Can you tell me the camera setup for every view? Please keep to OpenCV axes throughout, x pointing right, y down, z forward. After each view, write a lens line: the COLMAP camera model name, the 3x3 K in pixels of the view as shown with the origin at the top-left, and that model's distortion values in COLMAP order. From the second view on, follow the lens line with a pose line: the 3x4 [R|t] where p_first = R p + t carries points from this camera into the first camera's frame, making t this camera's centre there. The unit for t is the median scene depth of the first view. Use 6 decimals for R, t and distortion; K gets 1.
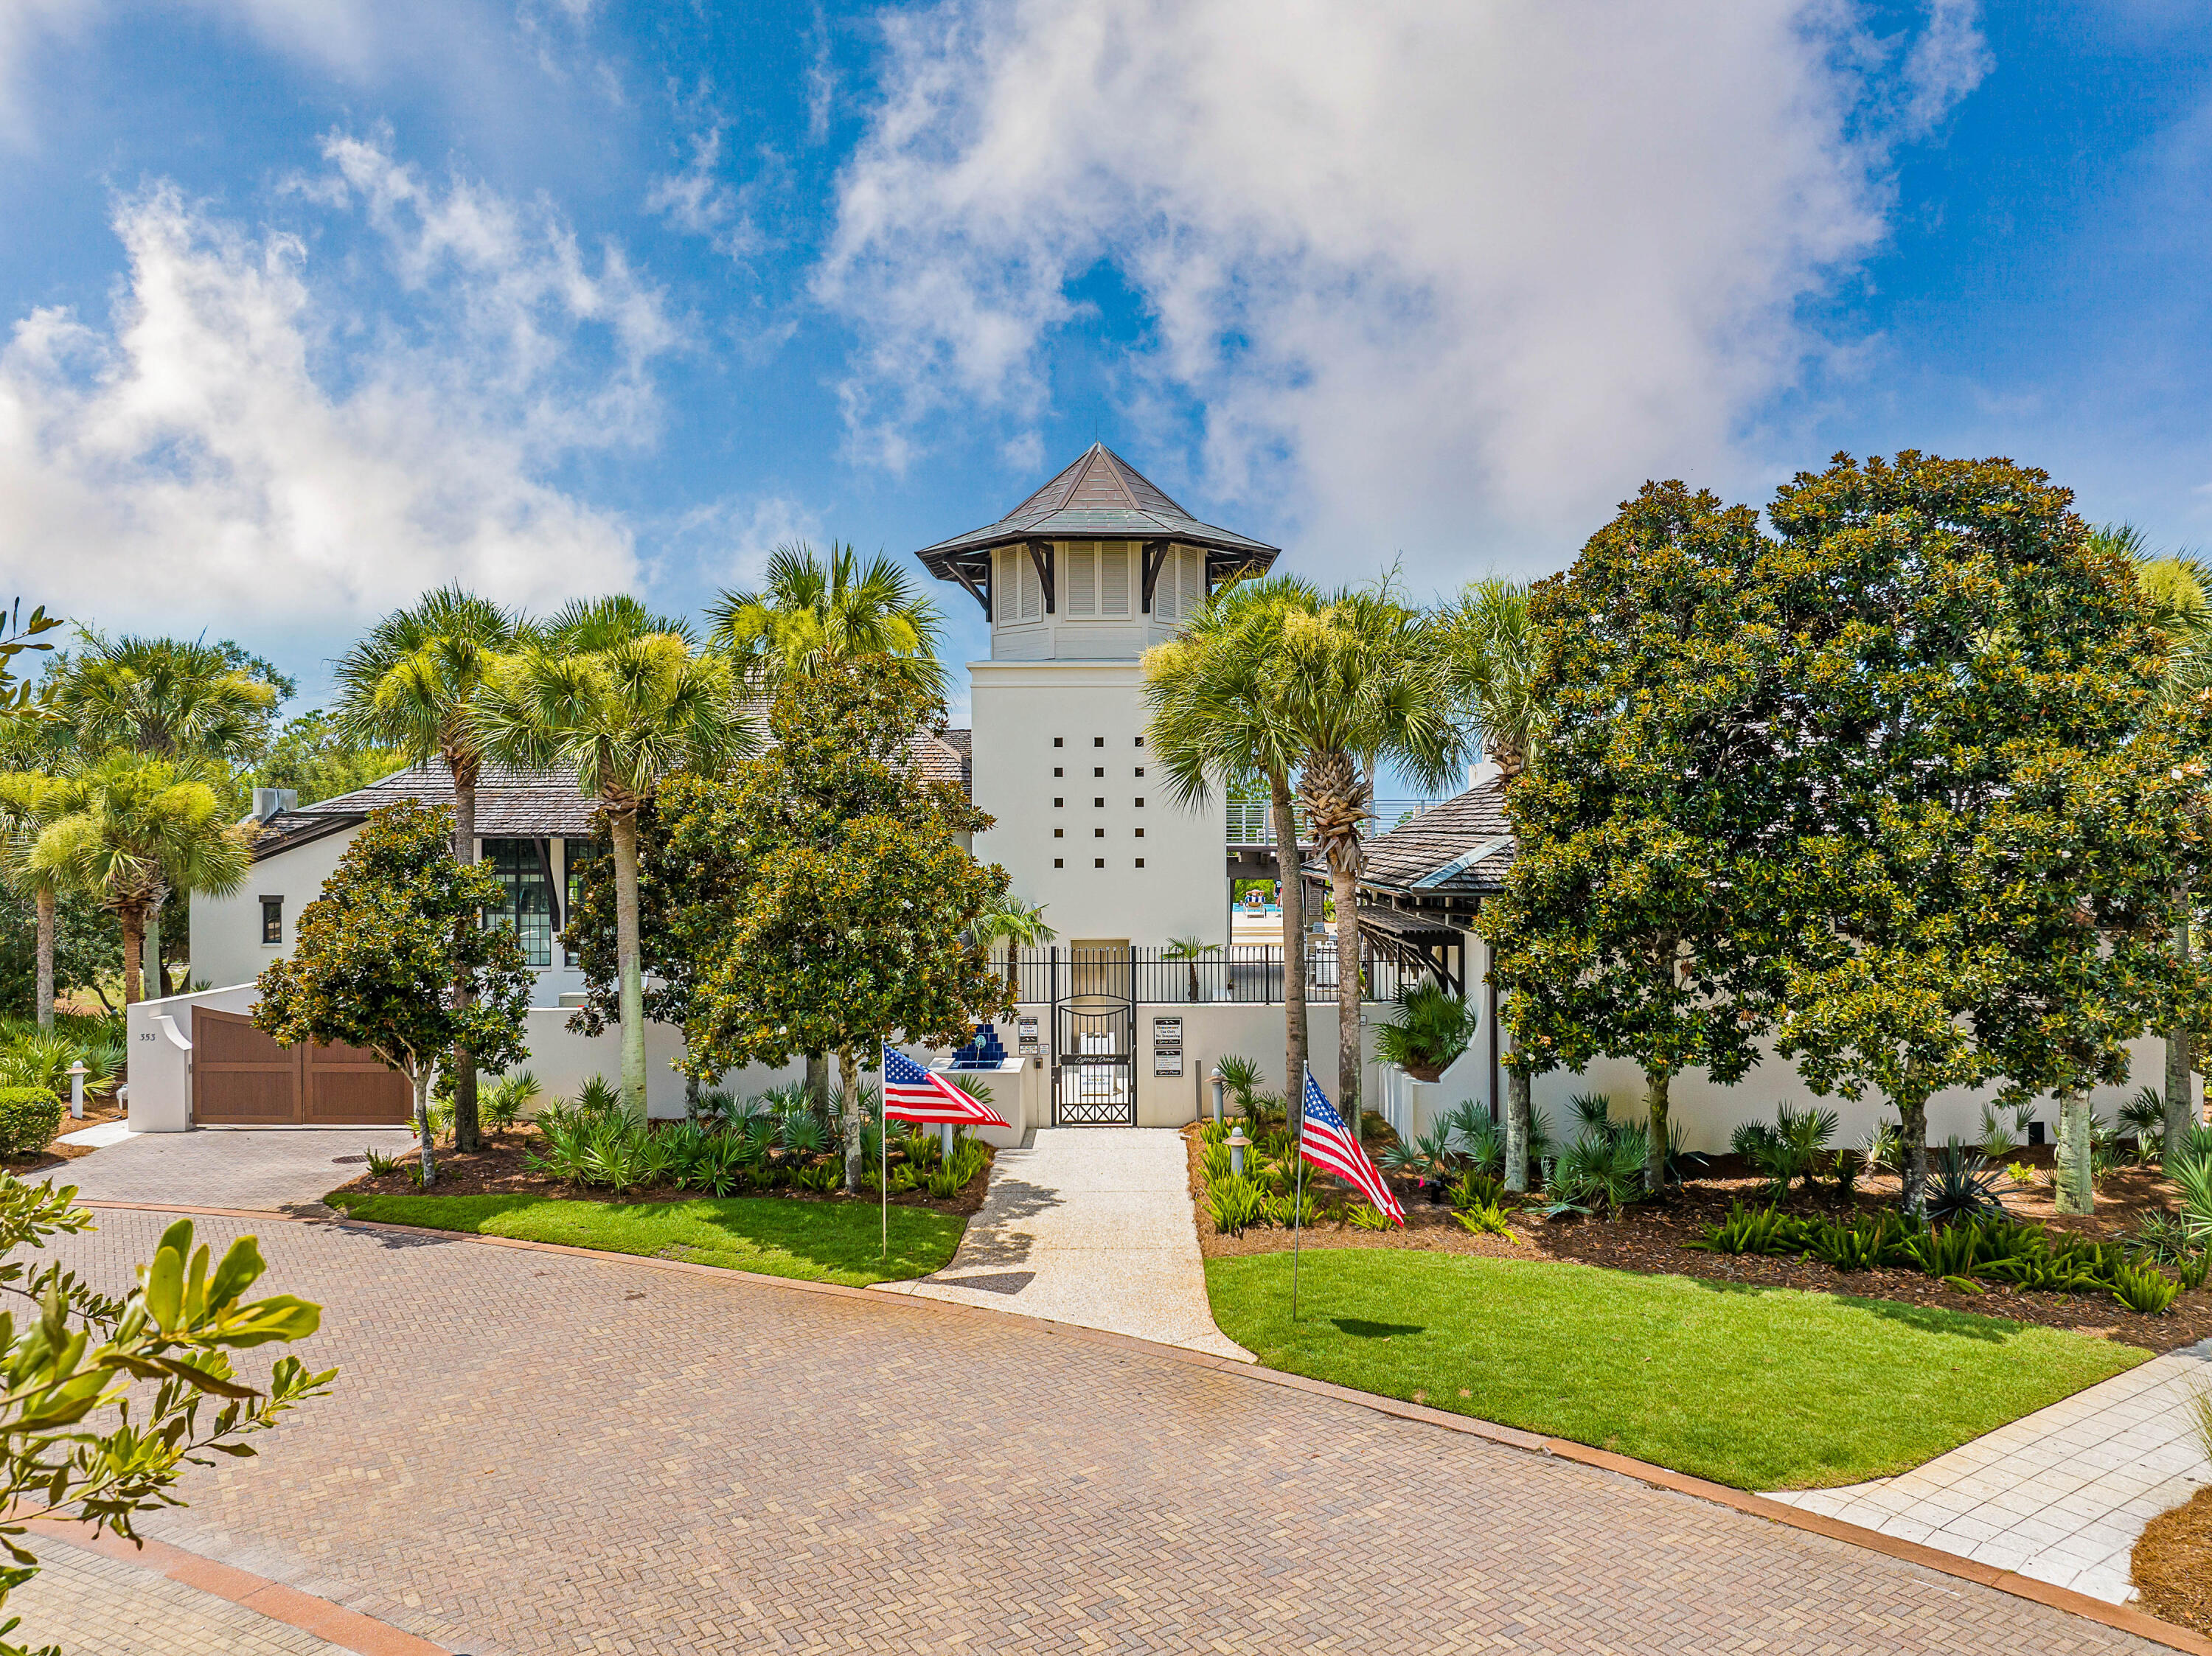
lens RADIAL K [[1546.4, 0, 1114.6], [0, 1546.4, 817.4], [0, 0, 1]] dist [-0.039401, -0.009259]
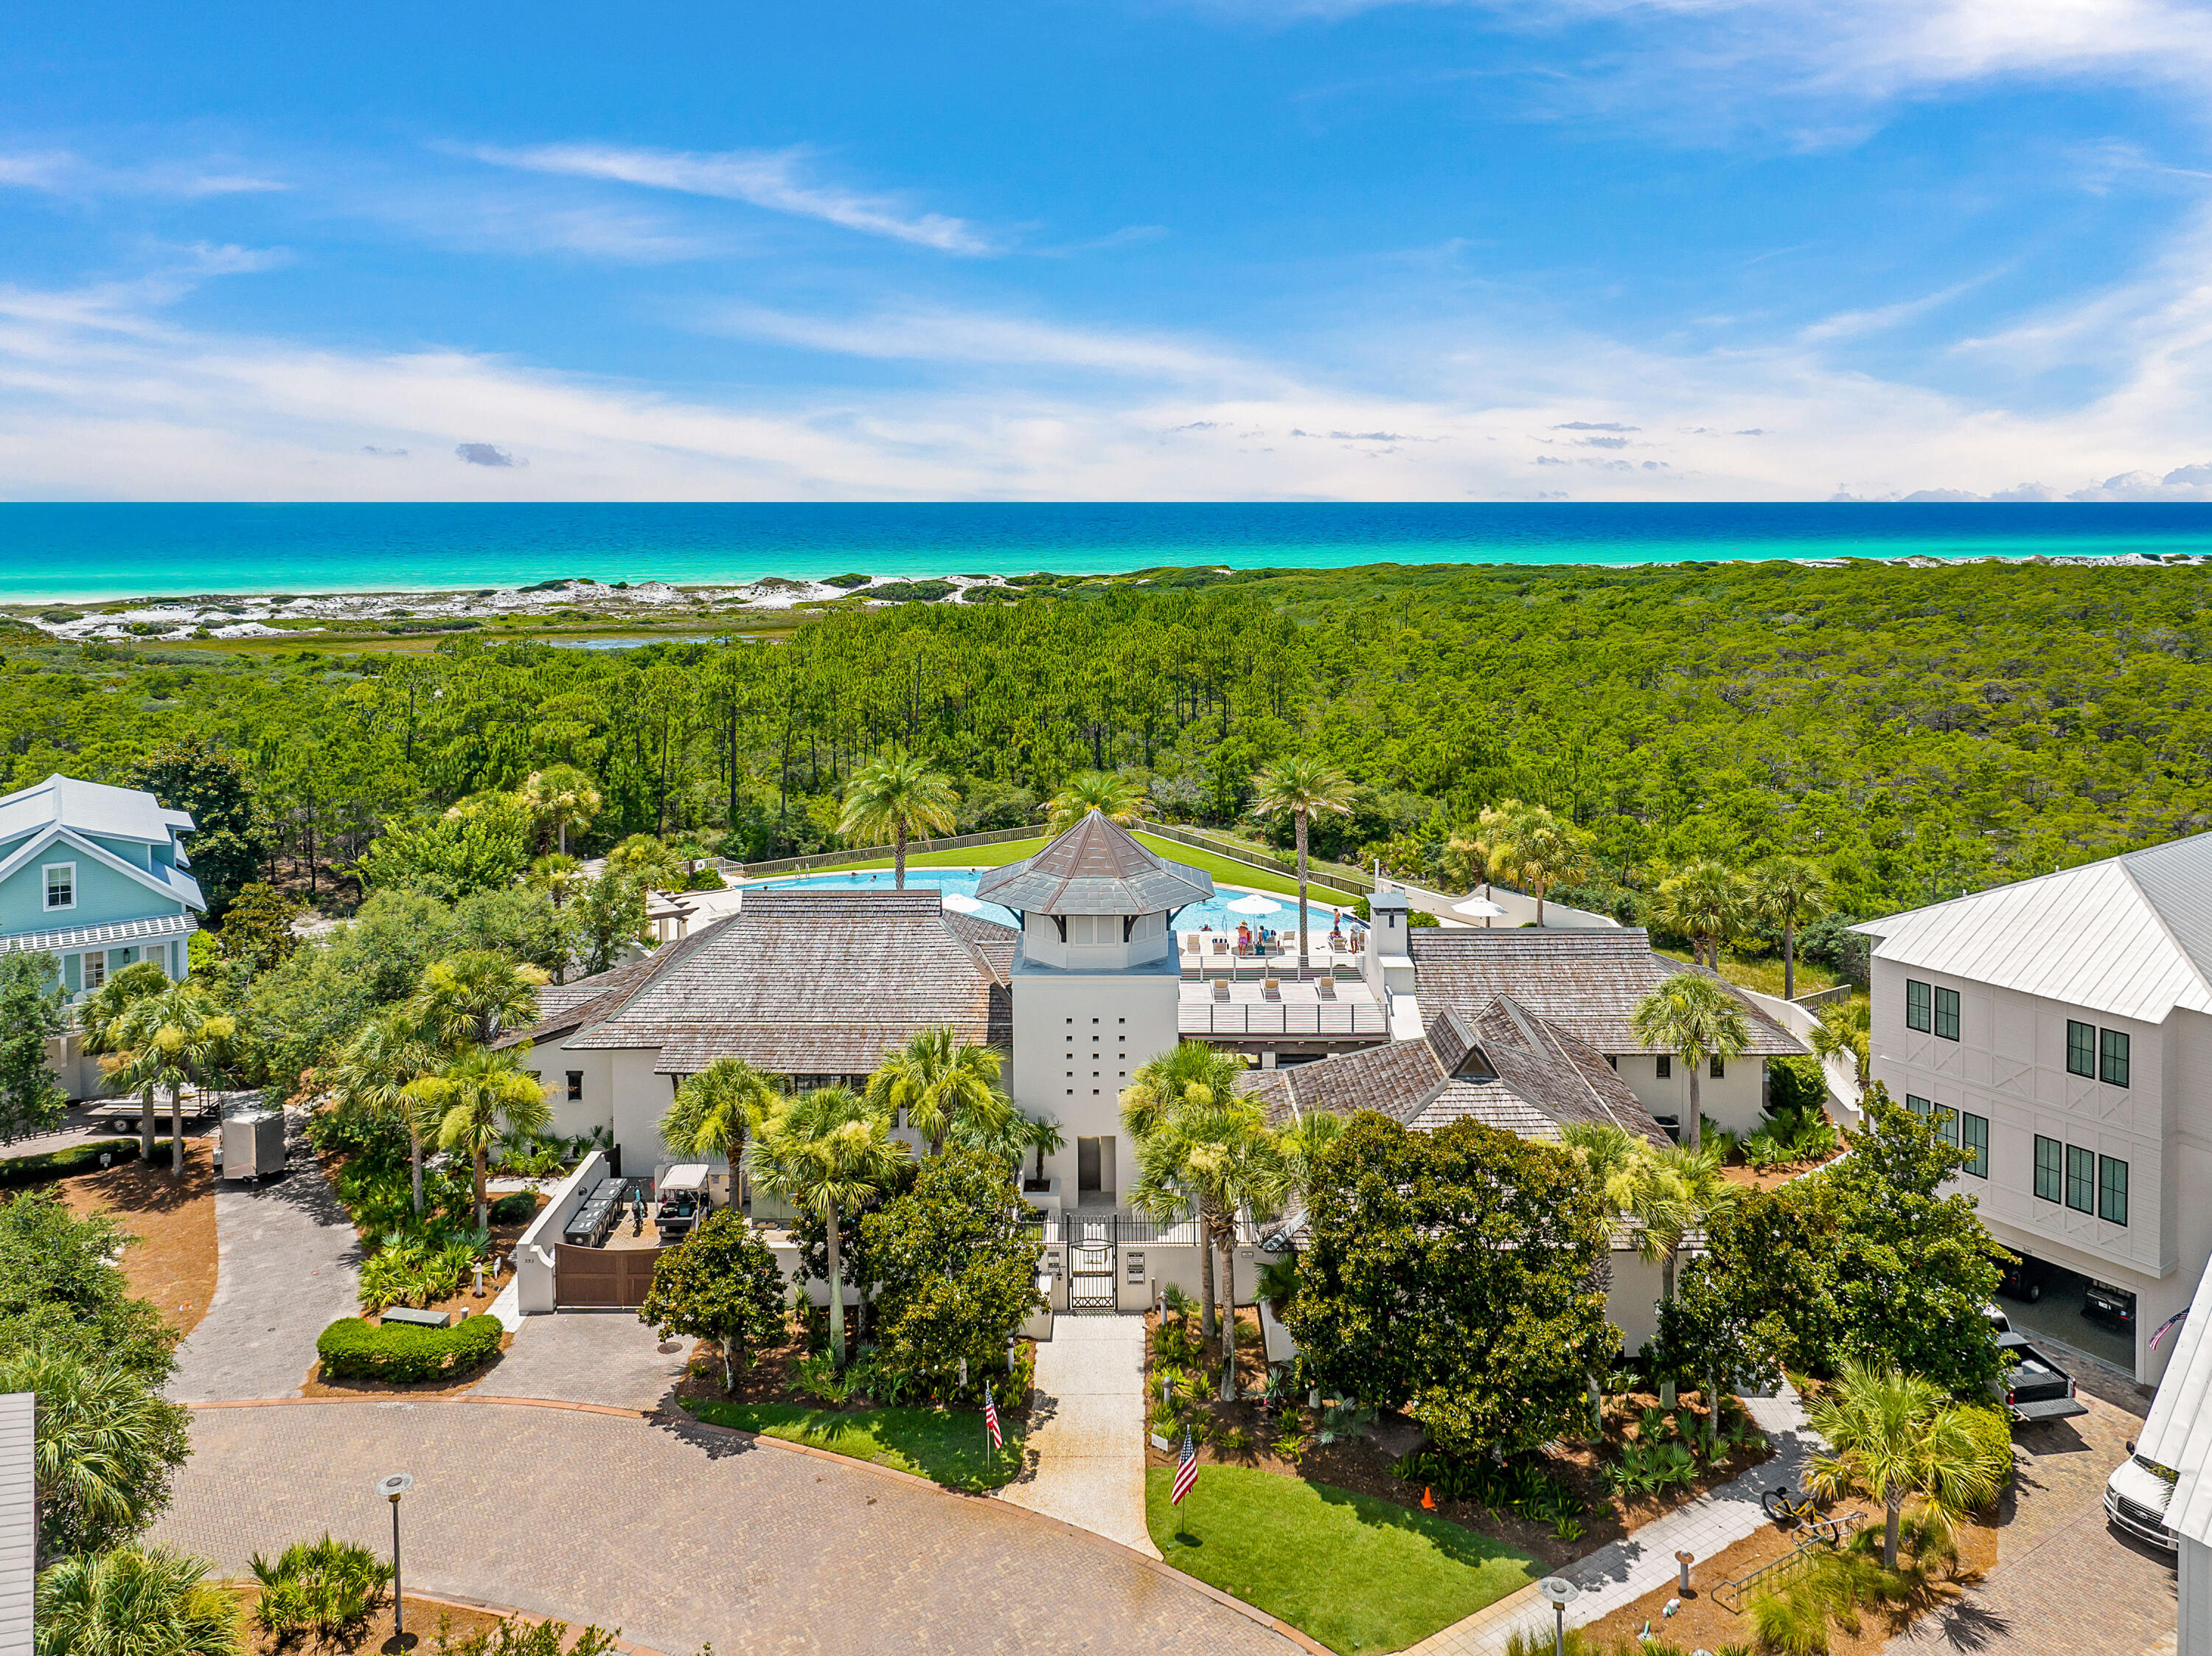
lens RADIAL K [[1505.1, 0, 1106.0], [0, 1505.1, 828.0], [0, 0, 1]] dist [-0.026091, 0.003045]
pose [[0.999978, 0.000843, -0.006563, 0.020410], [0.000112, 0.989548, 0.144201, -0.948926], [0.006616, -0.144198, 0.989527, -0.941761]]
